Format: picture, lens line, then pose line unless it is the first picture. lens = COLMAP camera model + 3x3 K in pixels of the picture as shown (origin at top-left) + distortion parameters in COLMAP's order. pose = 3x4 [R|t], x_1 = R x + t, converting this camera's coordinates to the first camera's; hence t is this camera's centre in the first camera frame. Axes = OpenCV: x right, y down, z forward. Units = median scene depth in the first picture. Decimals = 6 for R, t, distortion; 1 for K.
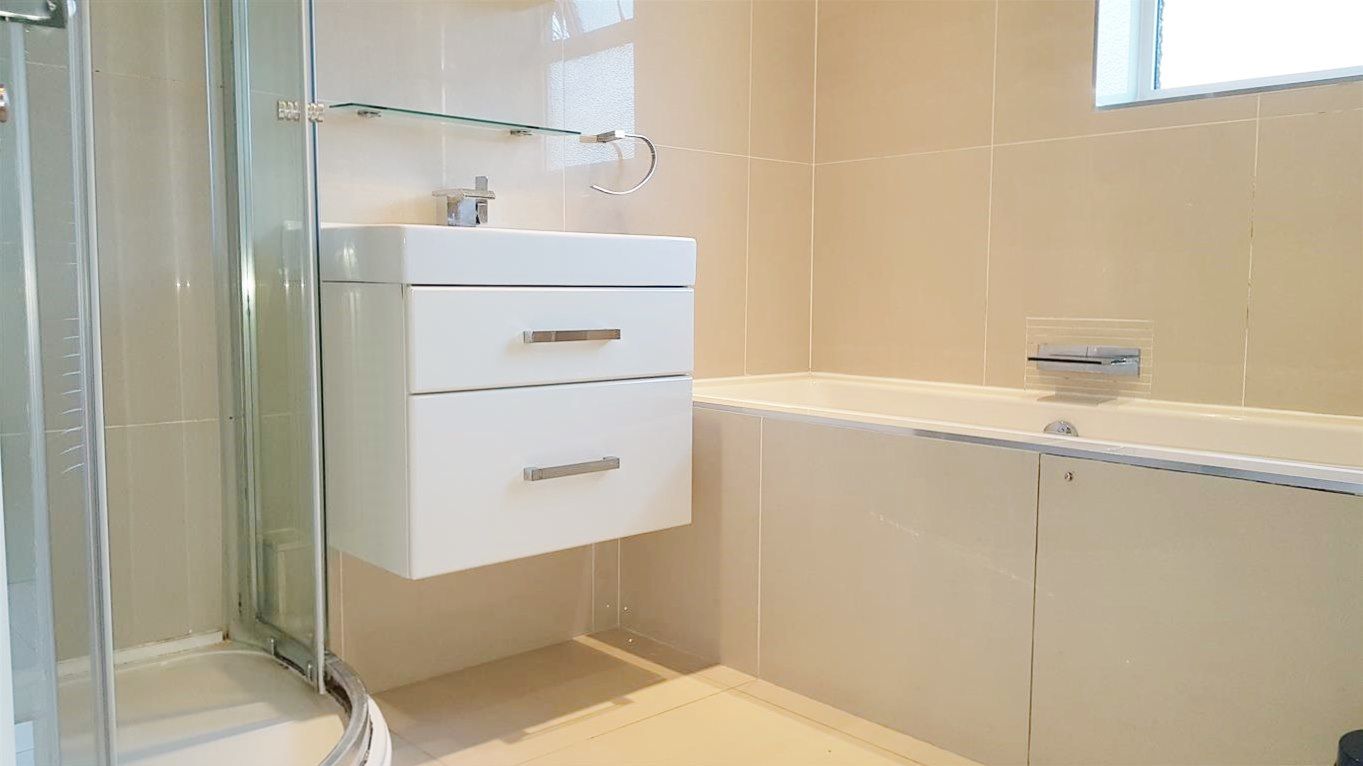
lens RADIAL K [[1109.6, 0, 683.6], [0, 1109.6, 393.2], [0, 0, 1]] dist [0.080641, -0.060723]
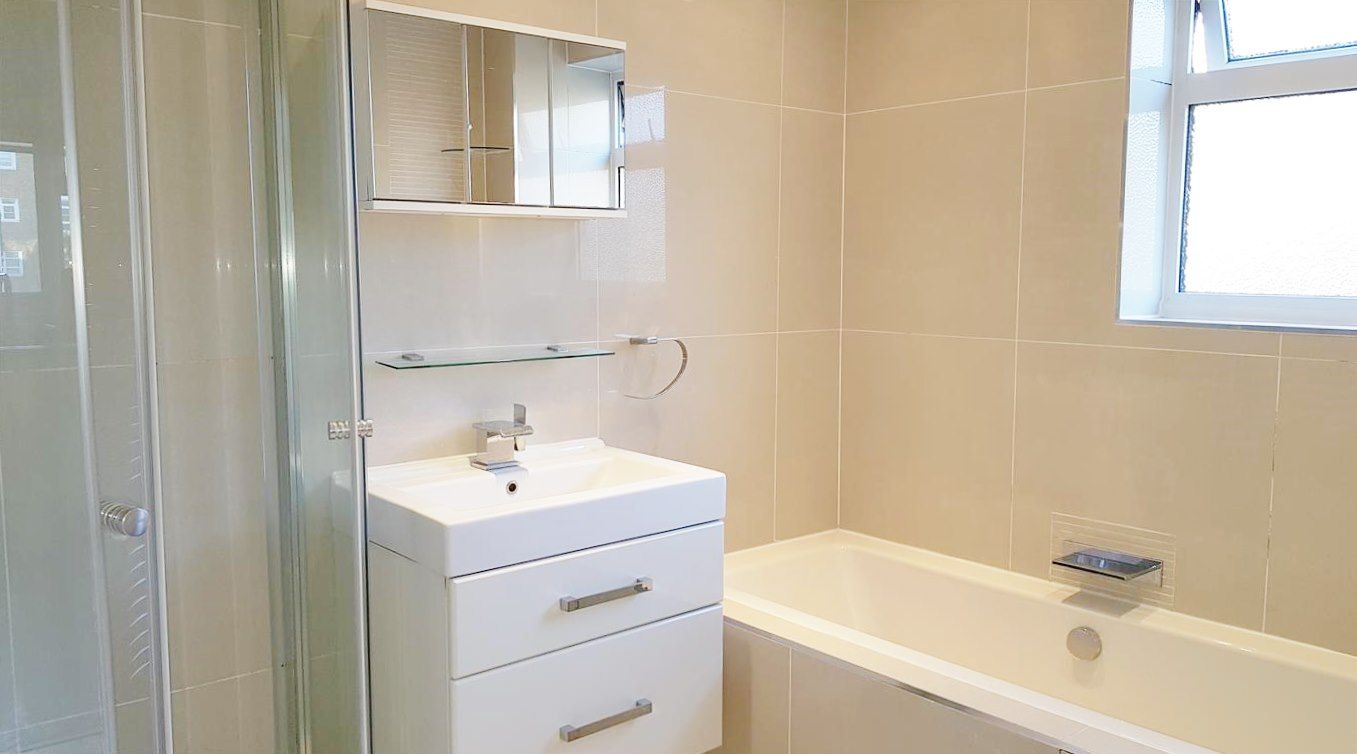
lens RADIAL K [[1104.7, 0, 684.4], [0, 1104.7, 365.7], [0, 0, 1]] dist [0.080641, -0.060723]
pose [[0.999601, 0.001002, -0.028218, 0.001115], [-0.000222, 0.999618, 0.027628, -0.256766], [0.028235, -0.027610, 0.999220, -0.024756]]
